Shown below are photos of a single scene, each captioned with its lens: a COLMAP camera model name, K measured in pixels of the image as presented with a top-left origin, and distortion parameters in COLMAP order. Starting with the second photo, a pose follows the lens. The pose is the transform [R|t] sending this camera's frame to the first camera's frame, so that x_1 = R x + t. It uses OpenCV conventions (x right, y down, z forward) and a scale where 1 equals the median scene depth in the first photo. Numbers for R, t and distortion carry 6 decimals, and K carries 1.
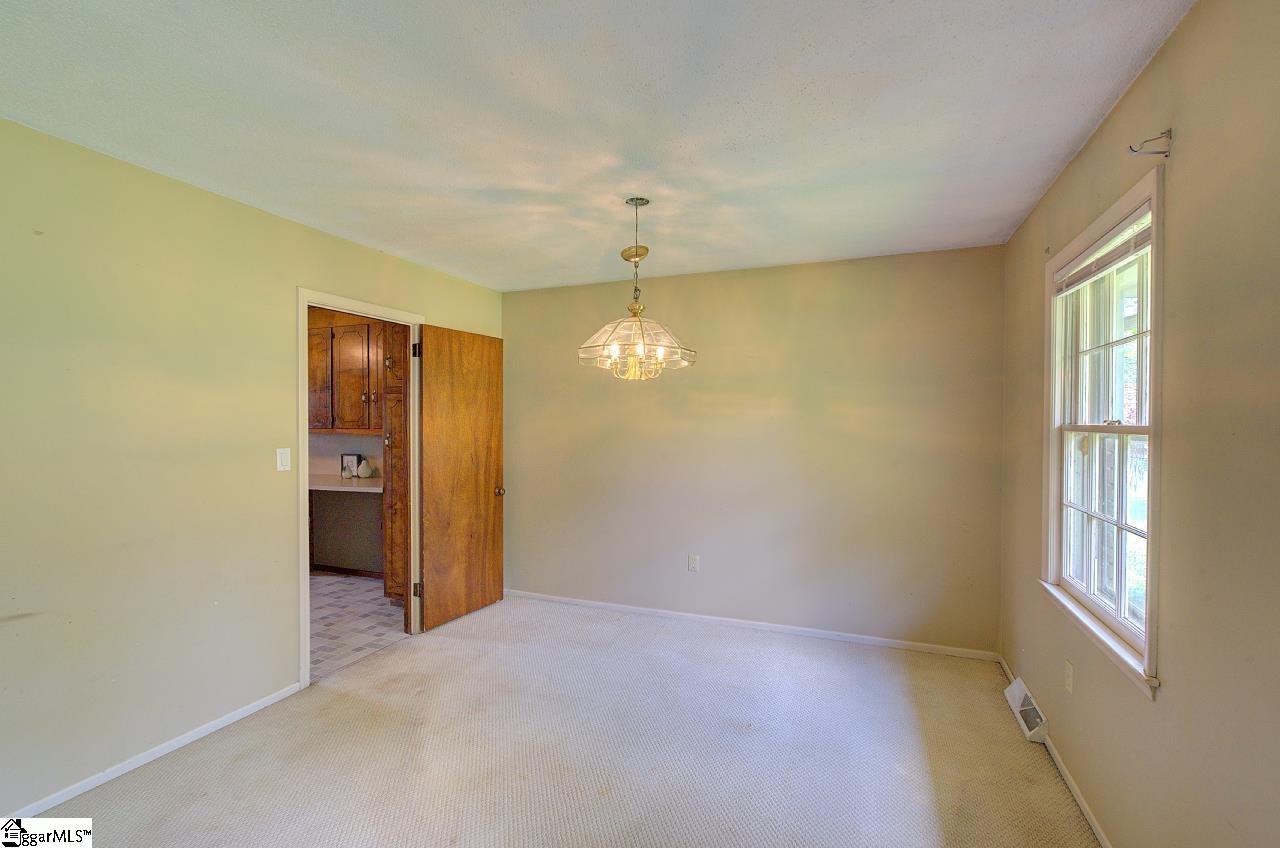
lens RADIAL K [[564.6, 0, 651.8], [0, 564.6, 426.5], [0, 0, 1]] dist [-0.004938, 0.000446]
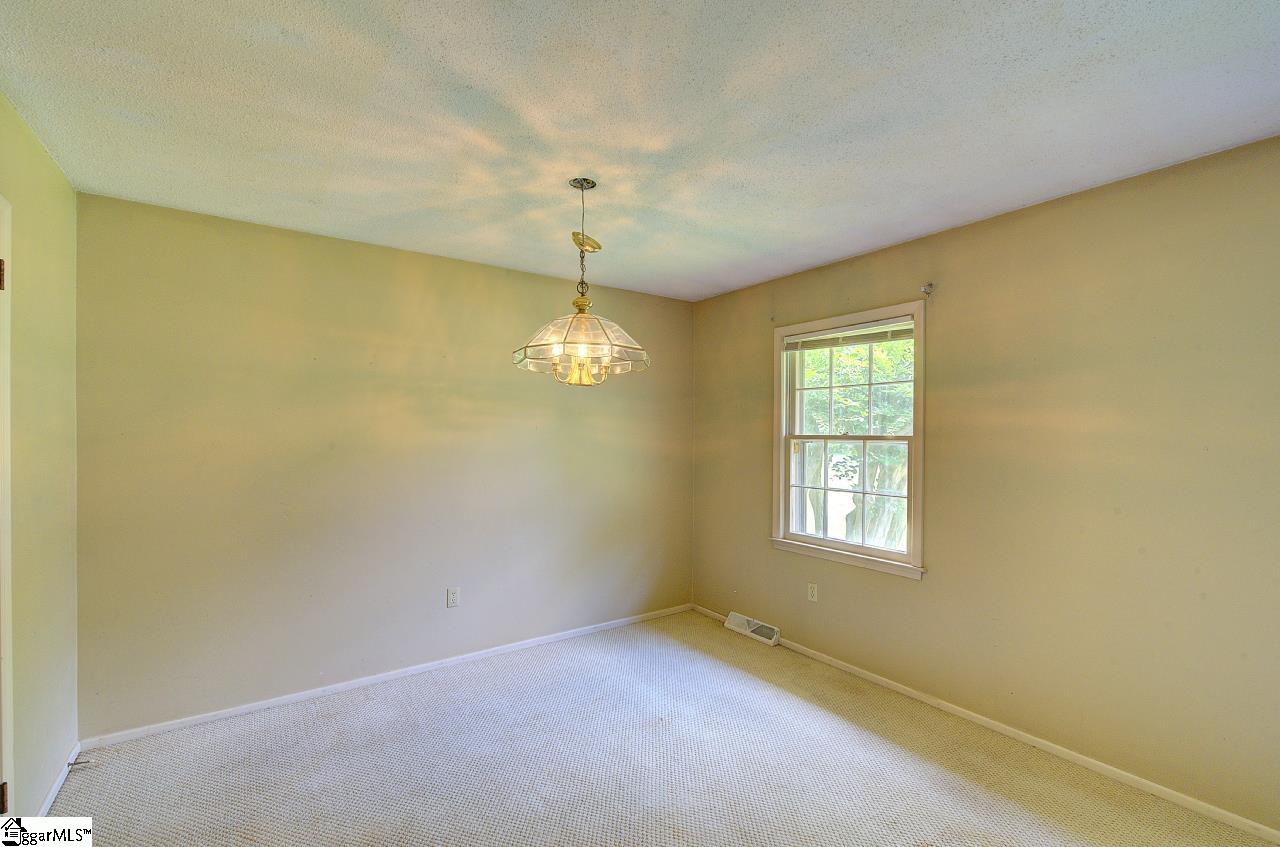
lens RADIAL K [[564.6, 0, 625.9], [0, 564.6, 435.1], [0, 0, 1]] dist [-0.004938, 0.000446]
pose [[0.548234, -0.006134, 0.836303, -0.736731], [0.004910, 0.999979, 0.004116, -0.009523], [-0.836311, 0.001849, 0.548252, 0.466980]]
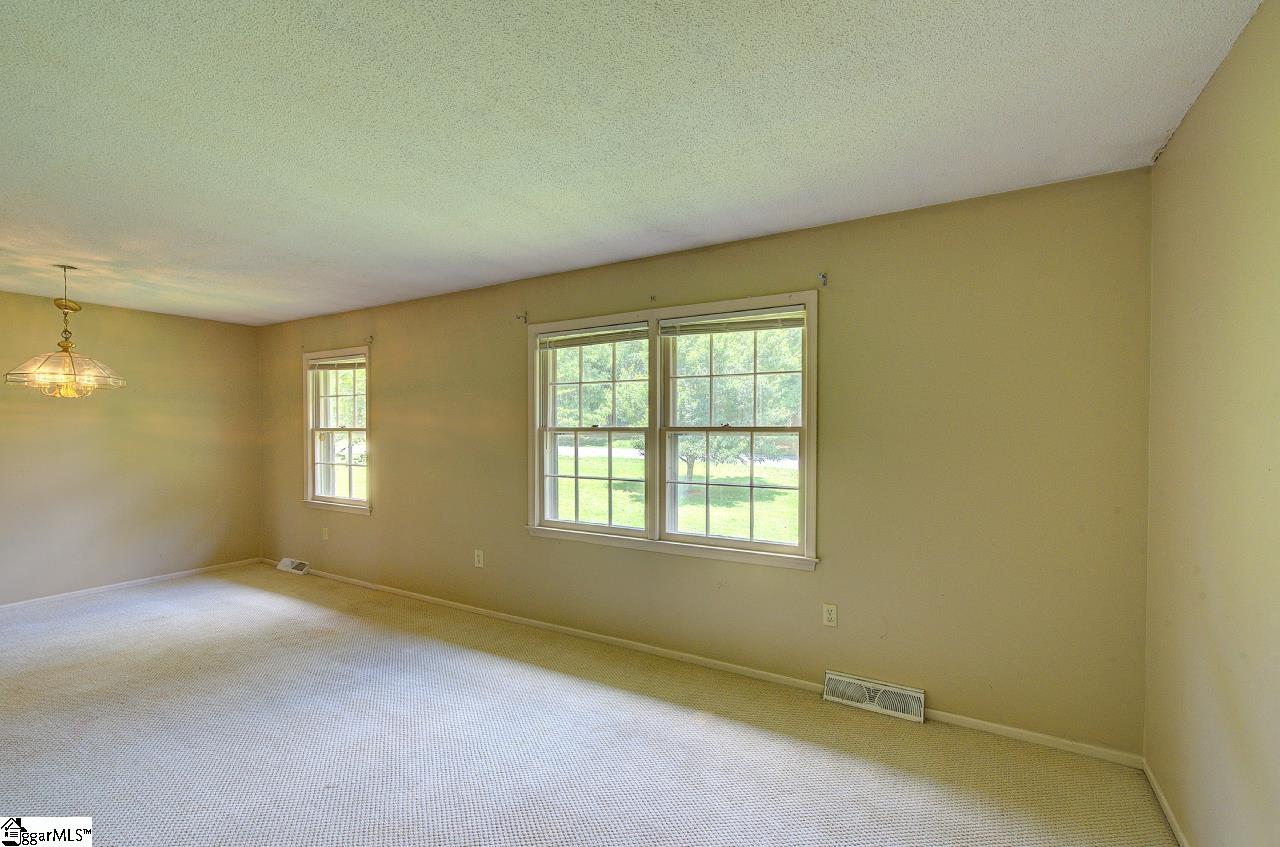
lens RADIAL K [[564.6, 0, 643.3], [0, 564.6, 429.7], [0, 0, 1]] dist [-0.004938, 0.000446]
pose [[0.156964, -0.013281, 0.987515, -1.160310], [0.015195, 0.999824, 0.011031, -0.001330], [-0.987487, 0.013274, 0.157138, -0.591480]]
